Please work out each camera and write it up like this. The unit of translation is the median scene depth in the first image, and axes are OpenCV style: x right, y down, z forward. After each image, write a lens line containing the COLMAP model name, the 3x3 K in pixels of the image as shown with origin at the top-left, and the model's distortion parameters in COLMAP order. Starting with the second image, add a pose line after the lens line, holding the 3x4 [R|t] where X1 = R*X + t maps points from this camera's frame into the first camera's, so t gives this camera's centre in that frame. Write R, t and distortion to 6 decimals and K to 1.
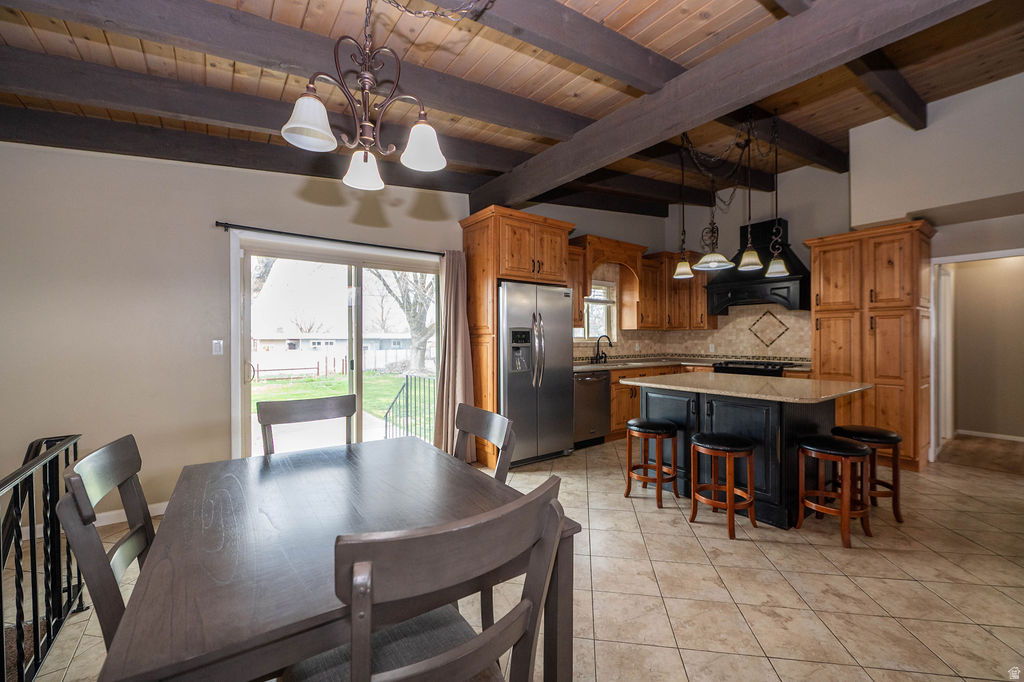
lens RADIAL K [[409.0, 0, 514.0], [0, 409.0, 336.5], [0, 0, 1]] dist [-0.010606, -0.000217]
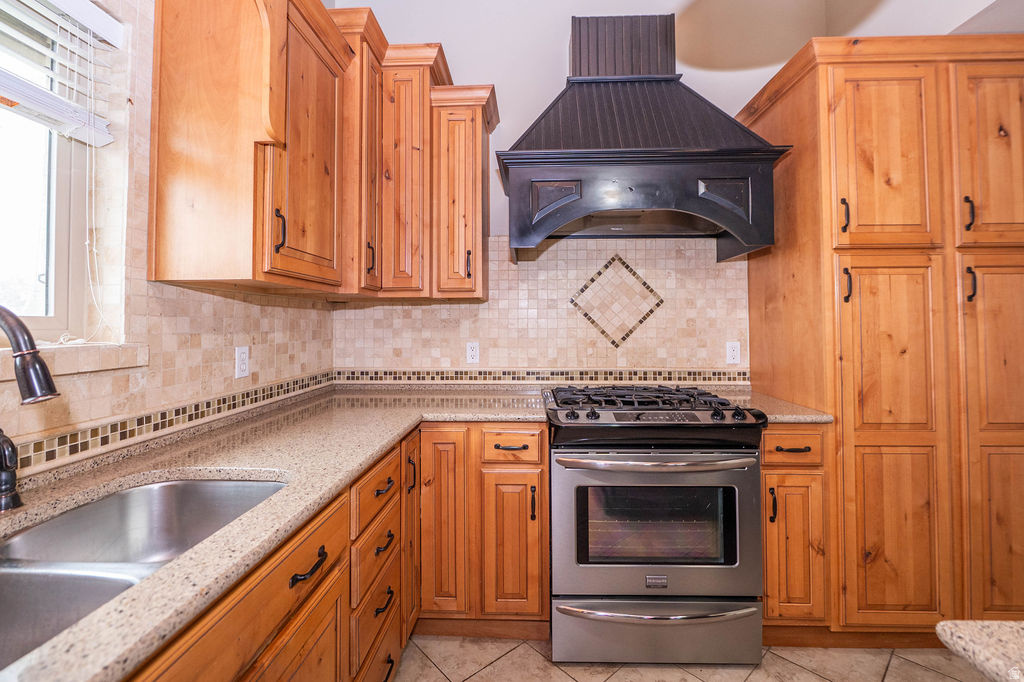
lens RADIAL K [[444.6, 0, 515.1], [0, 444.6, 312.4], [0, 0, 1]] dist [-0.006974, -0.000404]
pose [[0.625227, 0.020459, 0.780175, 0.246044], [-0.002467, 0.999703, -0.024238, 0.003207], [-0.780439, 0.013230, 0.625092, 0.885957]]
